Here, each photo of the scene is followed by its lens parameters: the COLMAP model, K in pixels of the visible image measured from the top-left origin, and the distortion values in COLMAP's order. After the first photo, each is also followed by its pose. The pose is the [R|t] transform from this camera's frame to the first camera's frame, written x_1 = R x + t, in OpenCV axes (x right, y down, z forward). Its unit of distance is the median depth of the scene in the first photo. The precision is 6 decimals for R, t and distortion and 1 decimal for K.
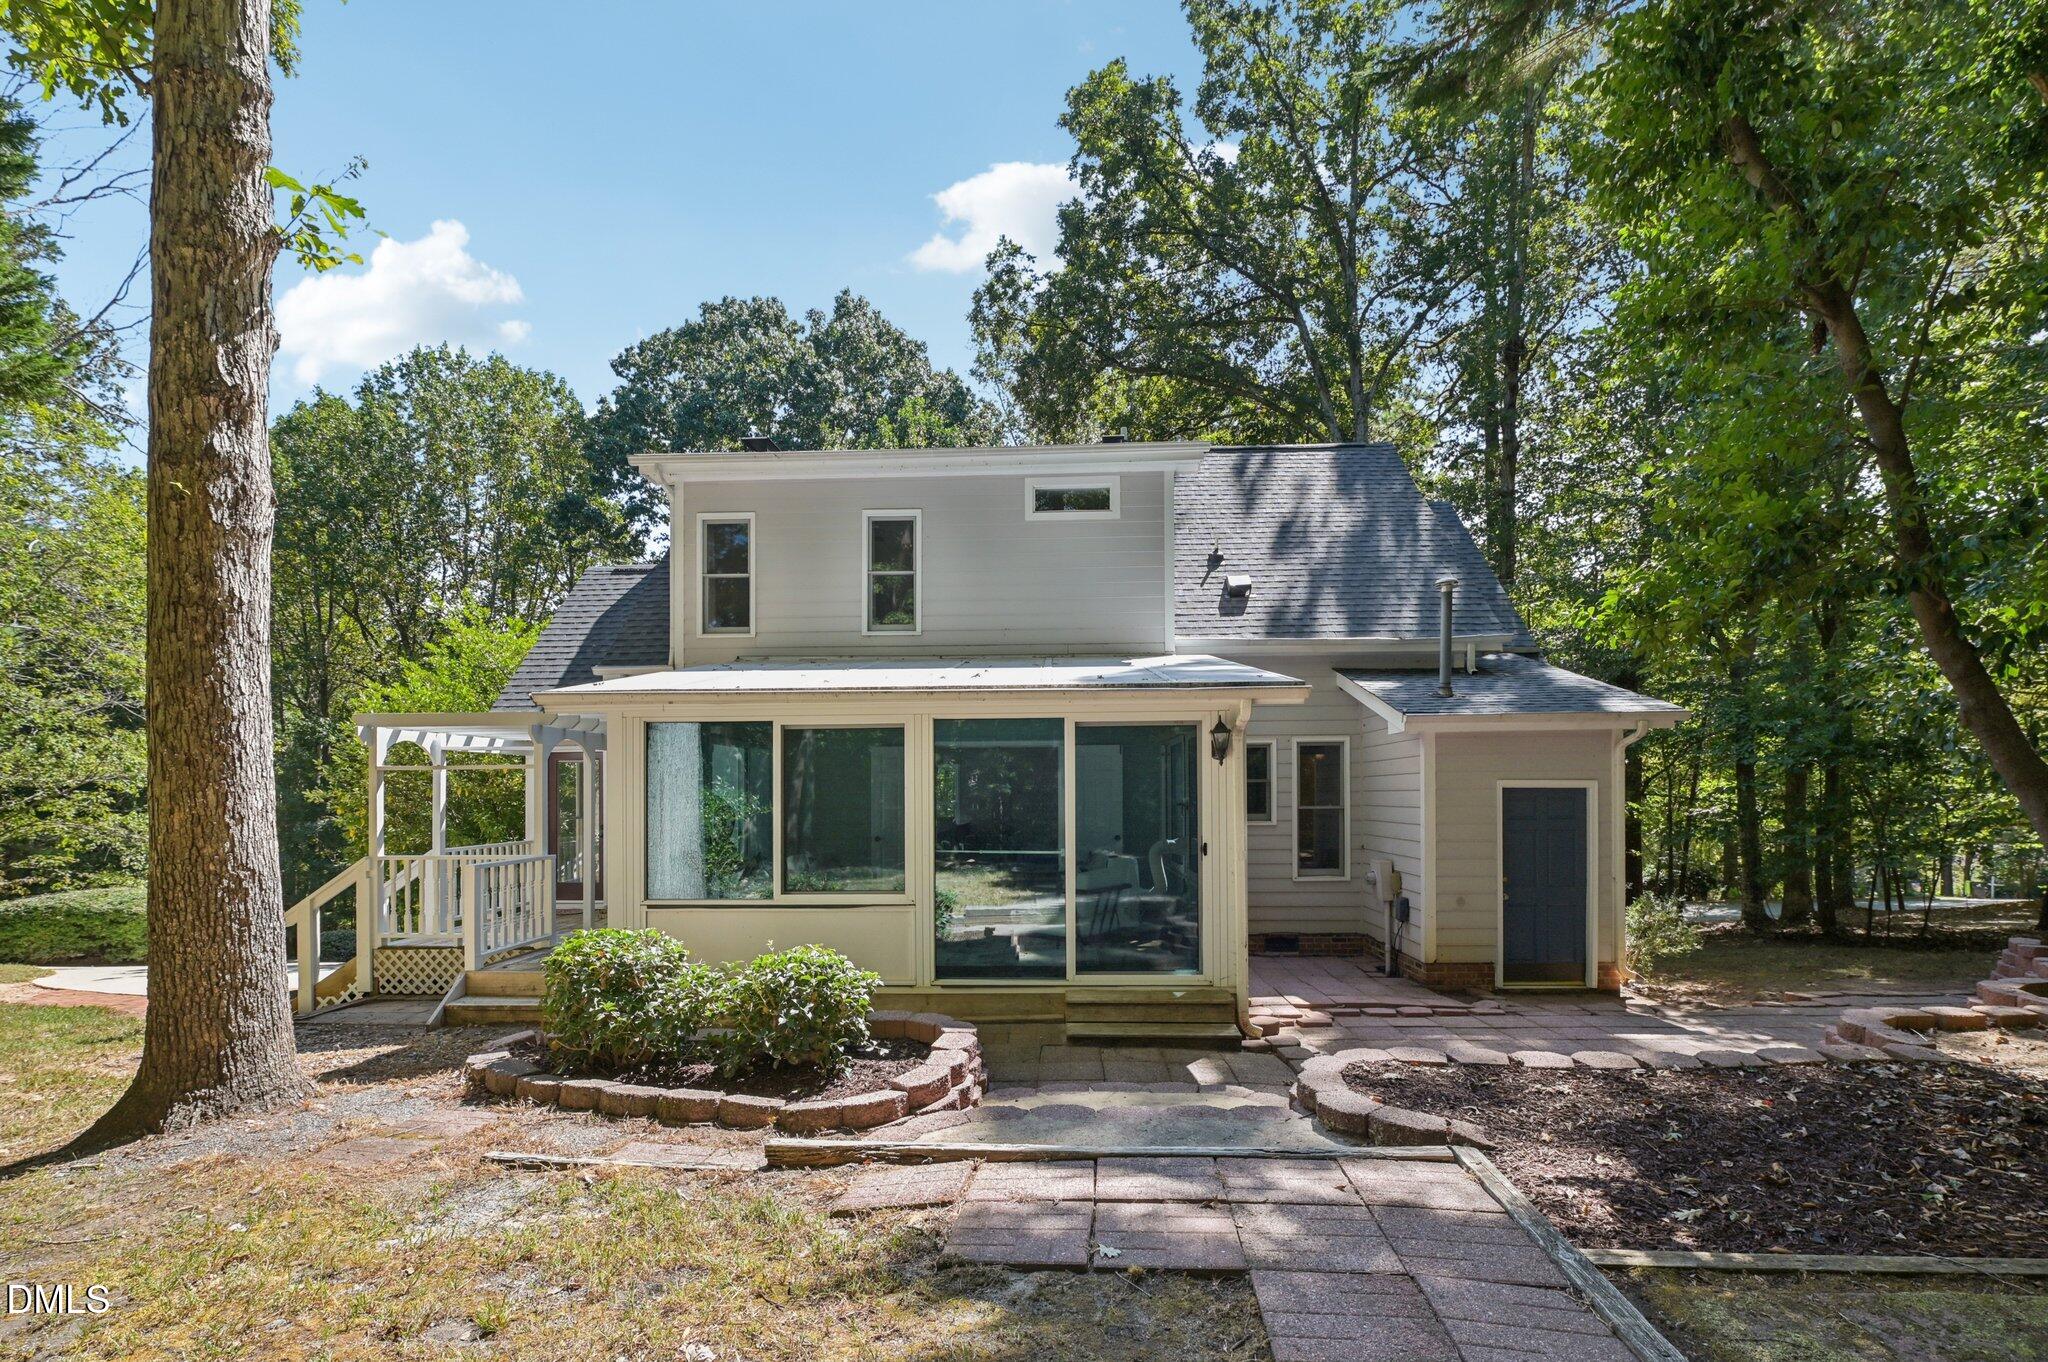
lens RADIAL K [[891.0, 0, 1011.4], [0, 891.0, 752.3], [0, 0, 1]] dist [-0.011640, -0.000547]
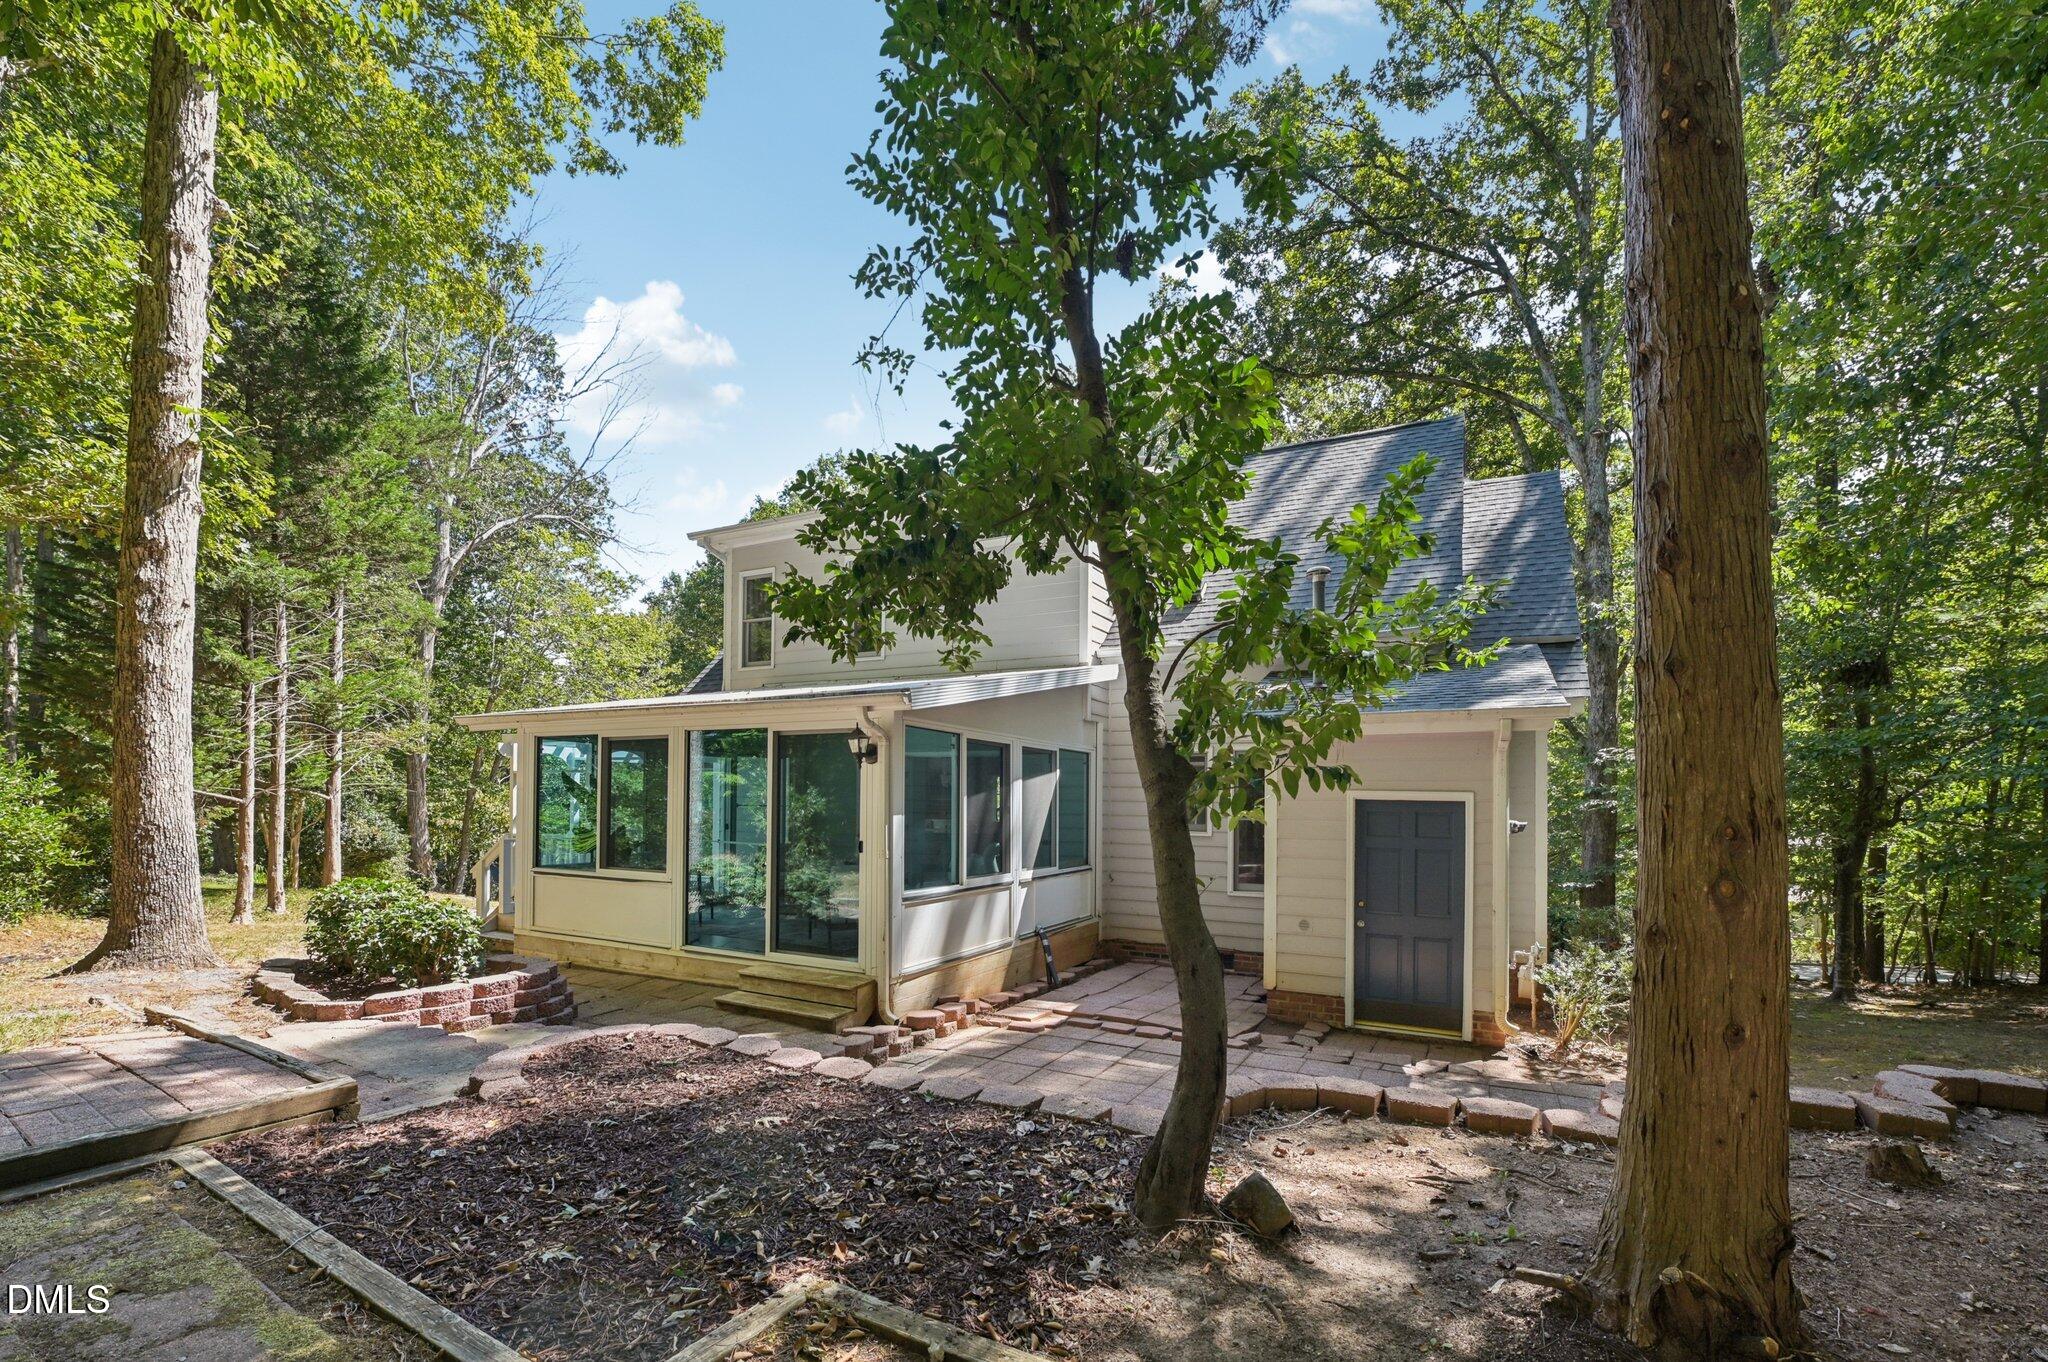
lens RADIAL K [[821.1, 0, 1017.8], [0, 821.1, 768.1], [0, 0, 1]] dist [-0.016905, -0.000583]
pose [[0.912850, 0.002040, -0.408289, 1.223431], [-0.002100, 0.999998, 0.000302, 0.019533], [0.408289, 0.000582, 0.912853, 0.260651]]
